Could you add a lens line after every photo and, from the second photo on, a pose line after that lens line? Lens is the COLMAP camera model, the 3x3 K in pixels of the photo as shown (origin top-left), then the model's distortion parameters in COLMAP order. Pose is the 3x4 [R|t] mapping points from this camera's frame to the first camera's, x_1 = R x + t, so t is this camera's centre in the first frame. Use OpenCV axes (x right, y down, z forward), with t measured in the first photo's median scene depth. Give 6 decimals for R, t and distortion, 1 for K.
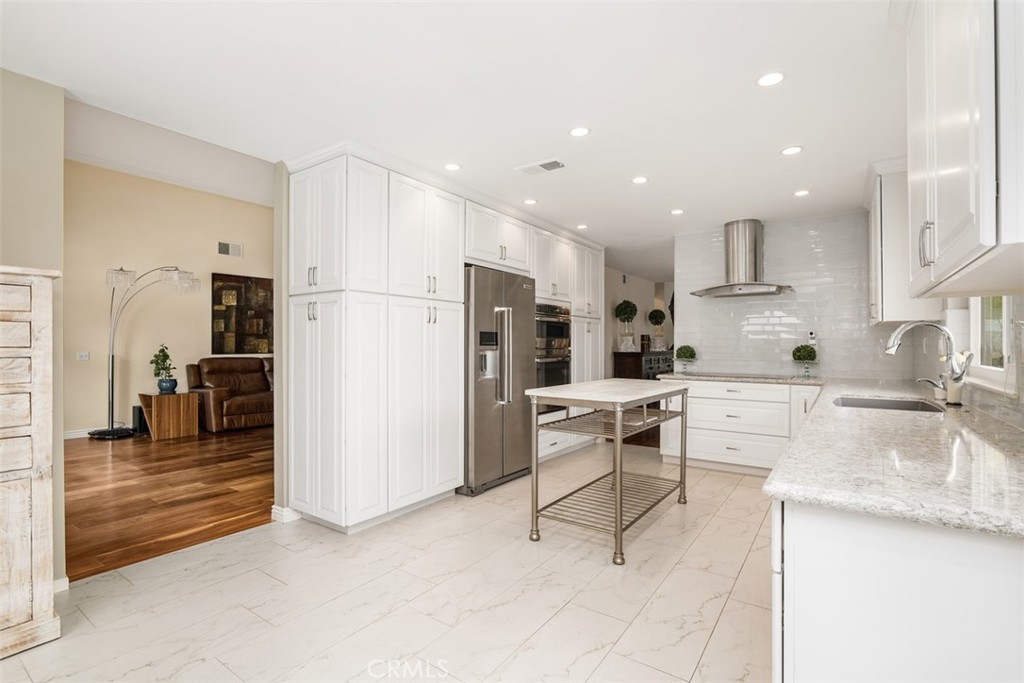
lens RADIAL K [[477.9, 0, 513.5], [0, 477.9, 345.2], [0, 0, 1]] dist [-0.018188, -0.000605]
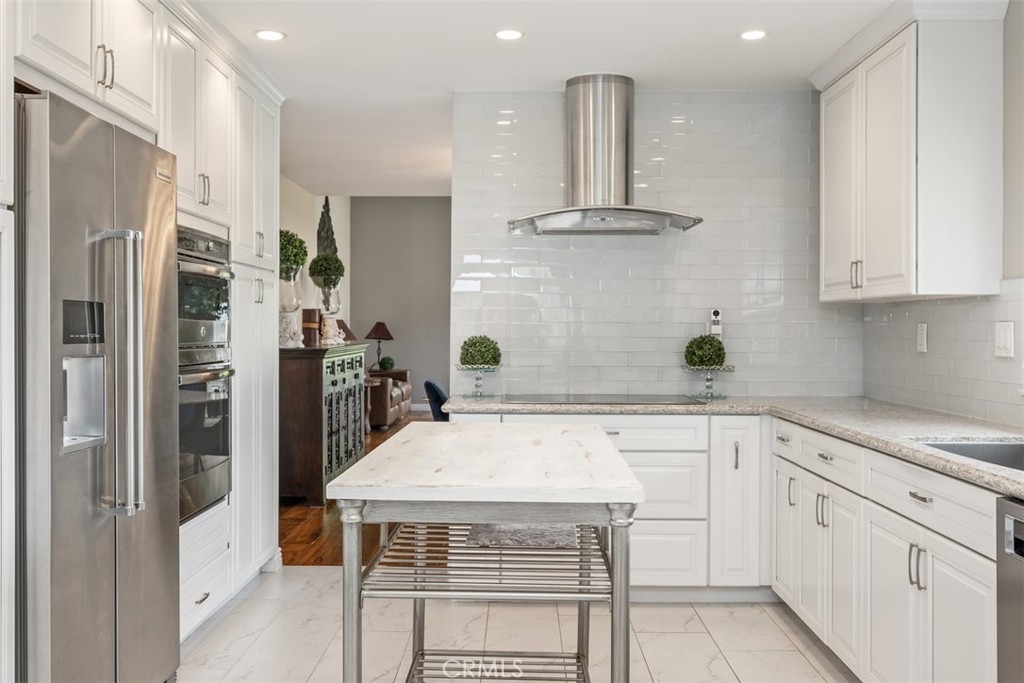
lens RADIAL K [[976.0, 0, 512.0], [0, 976.0, 341.5], [0, 0, 1]] dist [-0.002591, -0.004004]
pose [[0.826149, -0.007519, 0.563402, -0.173966], [-0.001246, 0.999884, 0.015172, -0.010608], [-0.563451, -0.013236, 0.826044, 0.265794]]
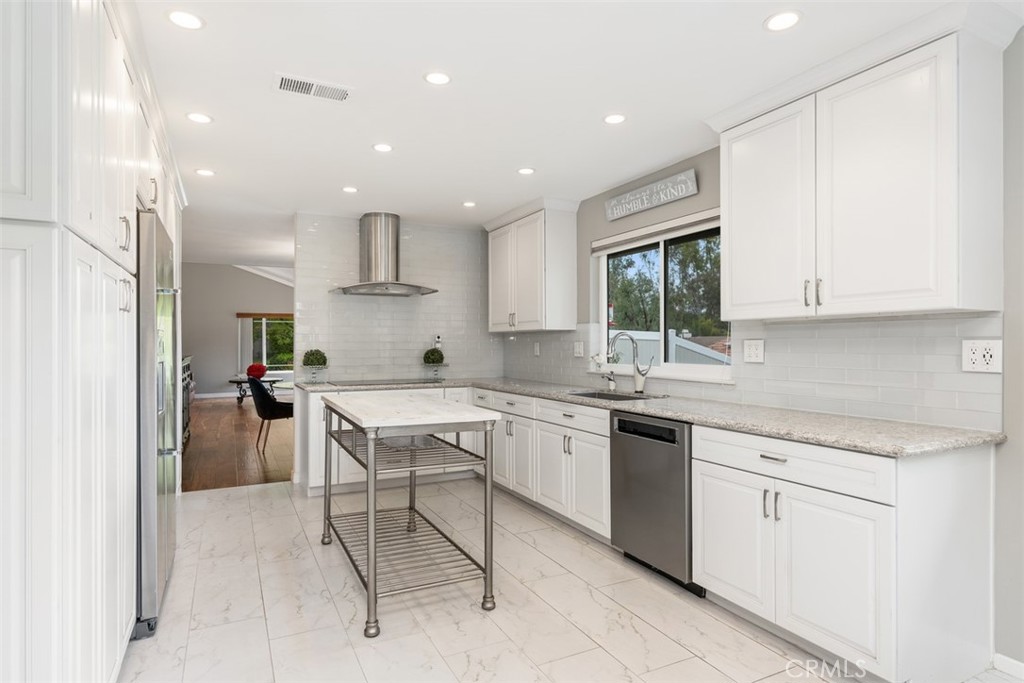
lens RADIAL K [[561.3, 0, 509.1], [0, 561.3, 344.4], [0, 0, 1]] dist [-0.002188, -0.001182]
pose [[0.478757, -0.002007, 0.877945, -0.408660], [0.001759, 0.999998, 0.001327, -0.011403], [-0.877945, 0.000910, 0.478760, 0.304633]]
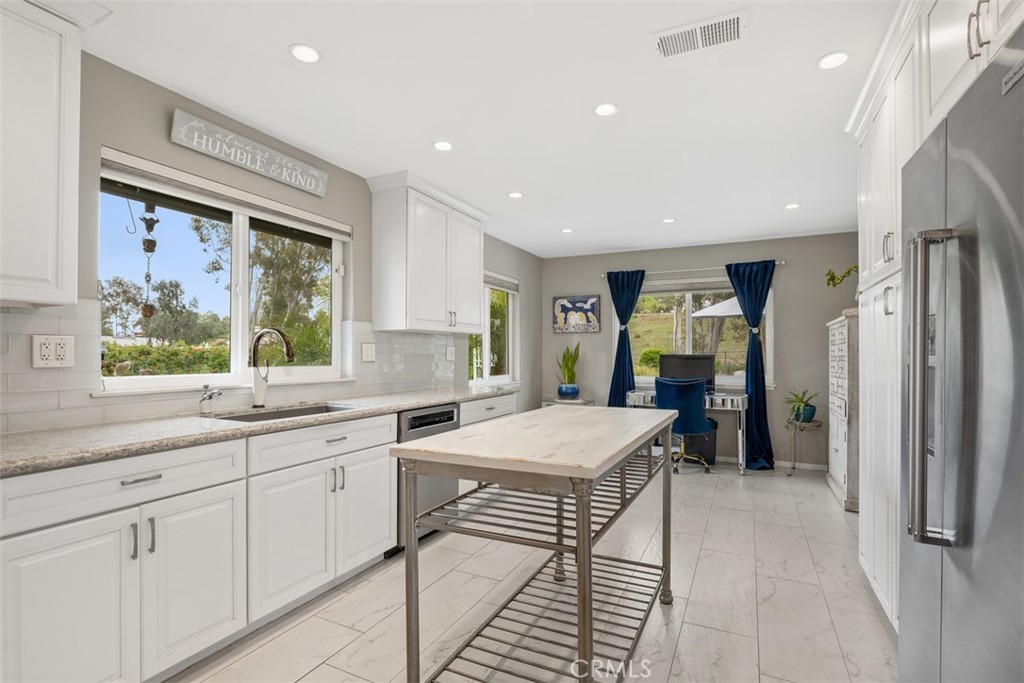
lens RADIAL K [[477.9, 0, 513.5], [0, 477.9, 345.2], [0, 0, 1]] dist [-0.018188, -0.000605]
pose [[-0.988664, -0.007213, -0.149974, 0.292621], [-0.004519, 0.999822, -0.018292, 0.001230], [0.150080, -0.017407, -0.988521, 1.227102]]
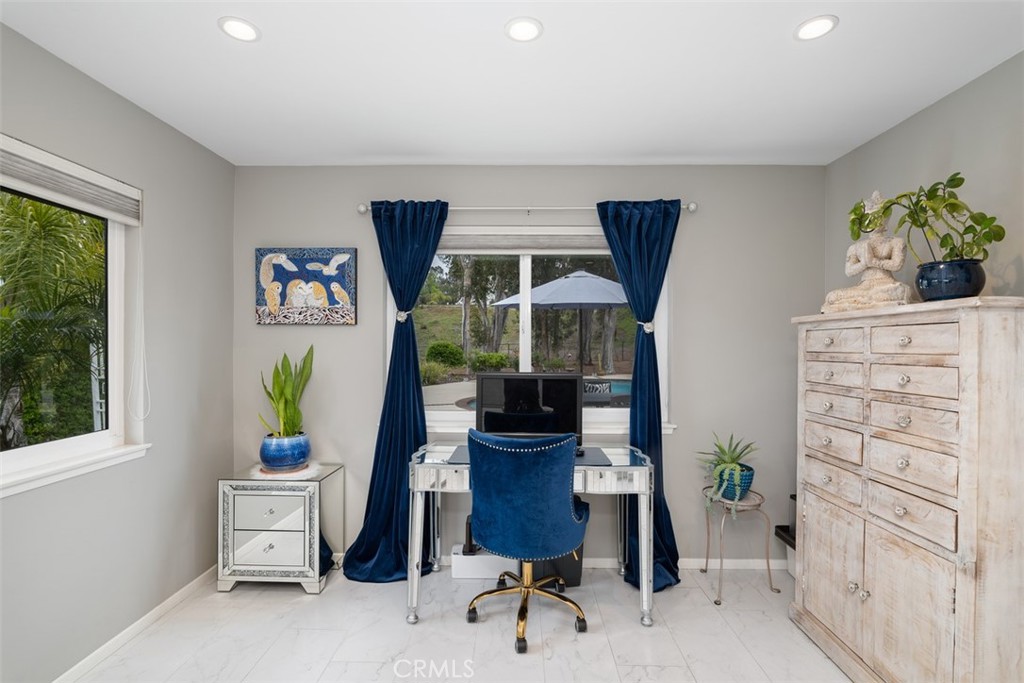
lens RADIAL K [[477.9, 0, 513.5], [0, 477.9, 345.2], [0, 0, 1]] dist [-0.018188, -0.000605]
pose [[-0.830365, -0.004313, -0.557204, 0.013511], [-0.004698, 0.999989, -0.000738, -0.036557], [0.557201, 0.002005, -0.830376, 0.543317]]
